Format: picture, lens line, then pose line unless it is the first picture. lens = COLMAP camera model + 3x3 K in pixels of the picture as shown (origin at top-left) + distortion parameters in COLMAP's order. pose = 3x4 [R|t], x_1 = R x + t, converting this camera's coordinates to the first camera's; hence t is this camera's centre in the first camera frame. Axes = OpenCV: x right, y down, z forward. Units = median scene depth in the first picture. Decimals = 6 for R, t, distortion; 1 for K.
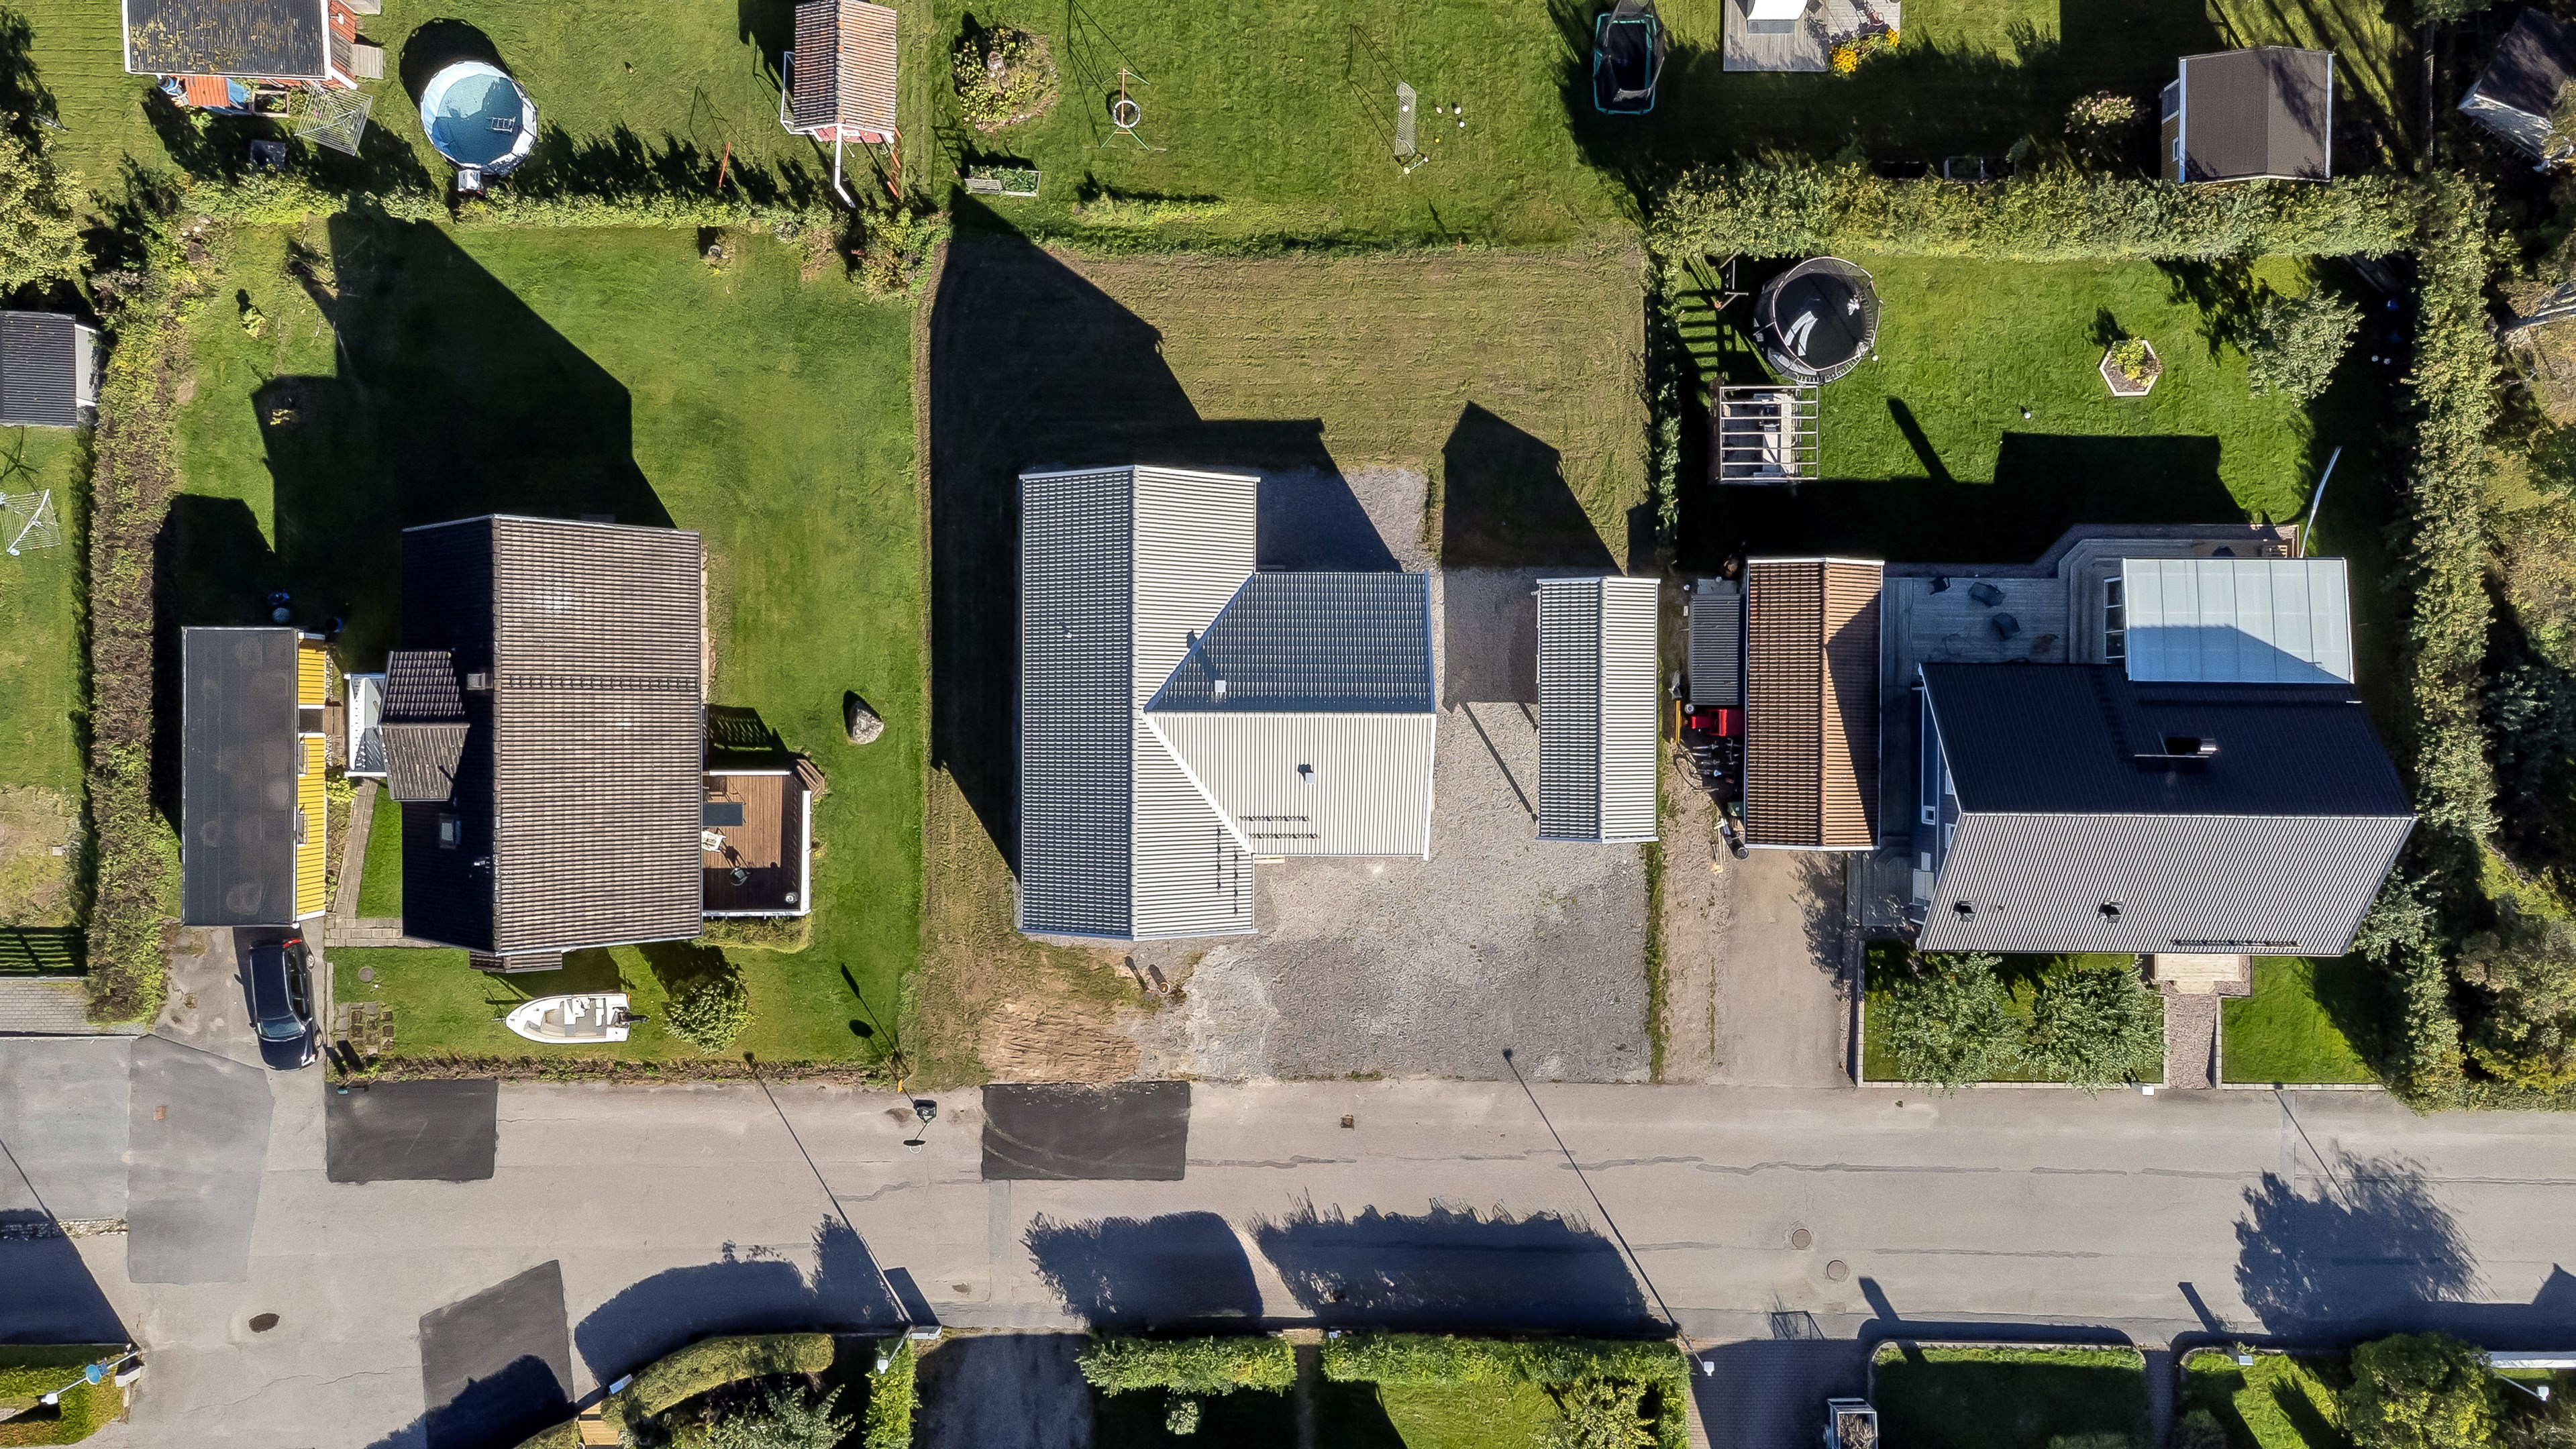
lens RADIAL K [[1938.3, 0, 1312.1], [0, 1938.3, 738.9], [0, 0, 1]] dist [0.037140, 0.005803]
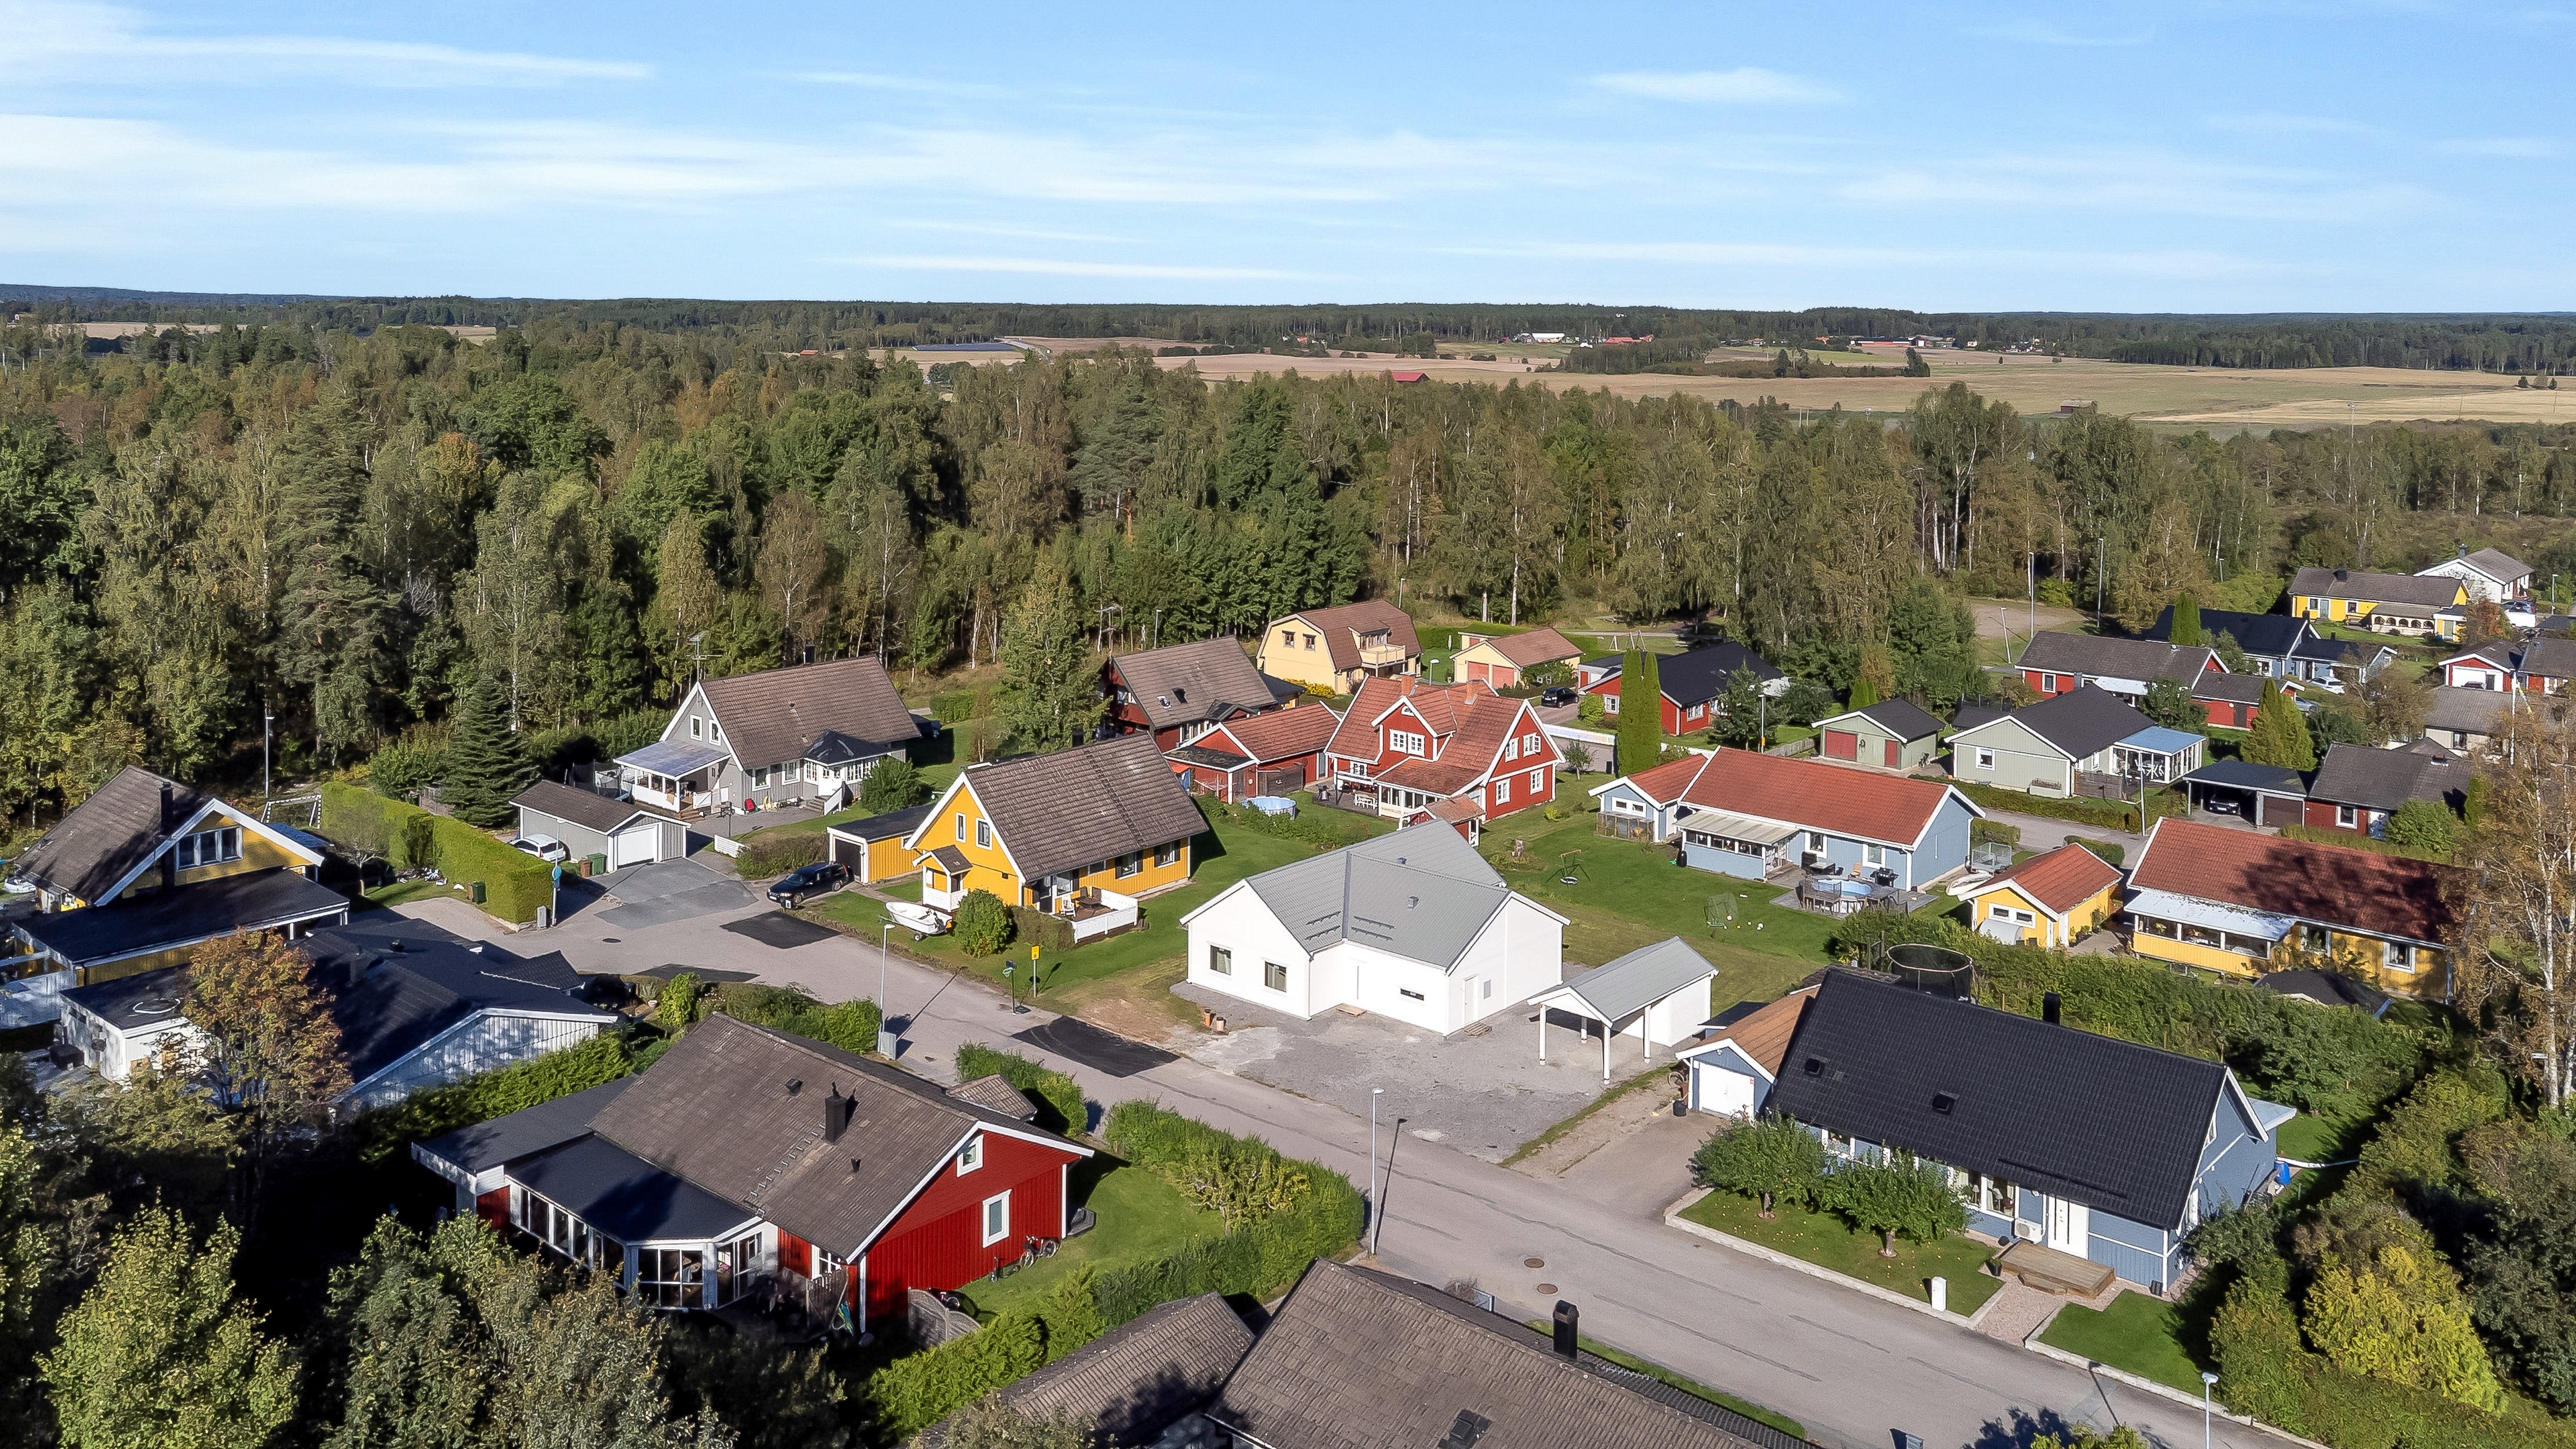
lens RADIAL K [[1938.3, 0, 1312.1], [0, 1938.3, 738.9], [0, 0, 1]] dist [0.037140, 0.005803]
pose [[0.767103, 0.129232, -0.628373, 0.749028], [-0.641381, 0.133774, -0.755470, 1.029705], [-0.013571, 0.982550, 0.185506, 0.575944]]
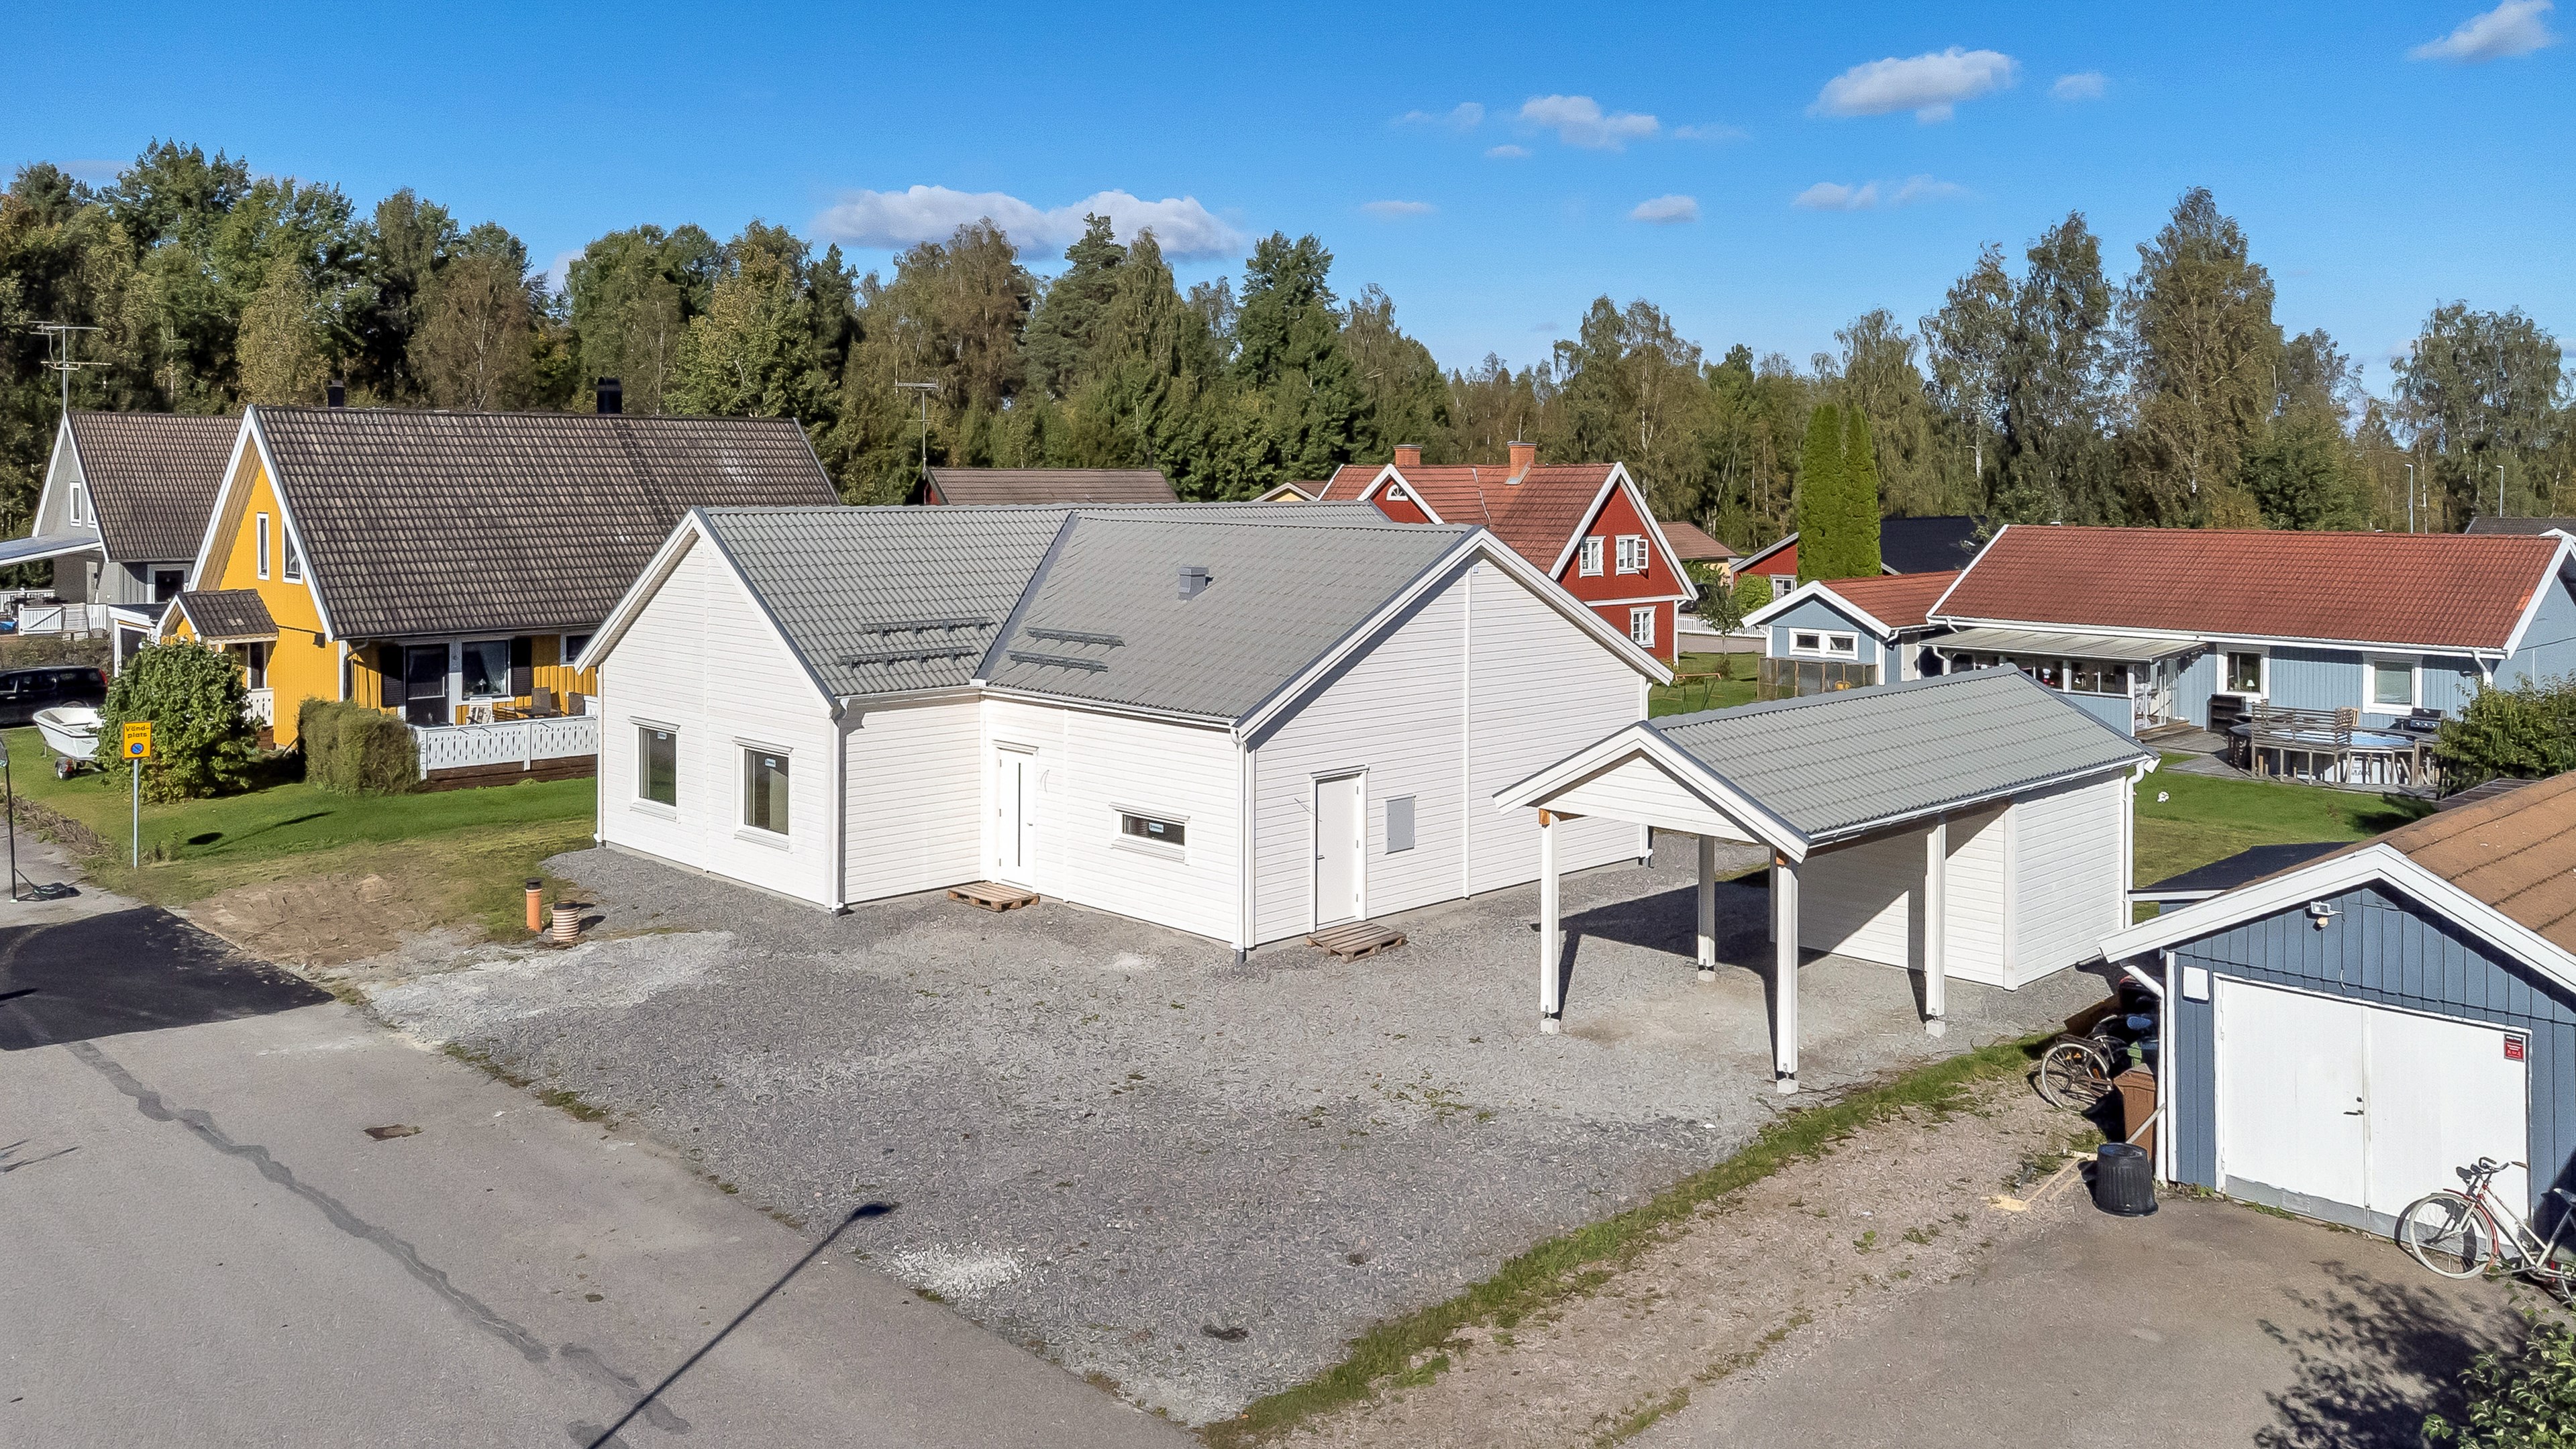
lens RADIAL K [[1938.3, 0, 1312.1], [0, 1938.3, 738.9], [0, 0, 1]] dist [0.037140, 0.005803]
pose [[0.710947, 0.077246, -0.698990, 0.322499], [-0.703227, 0.070800, -0.707432, 0.306775], [-0.005158, 0.994495, 0.104656, 0.915607]]
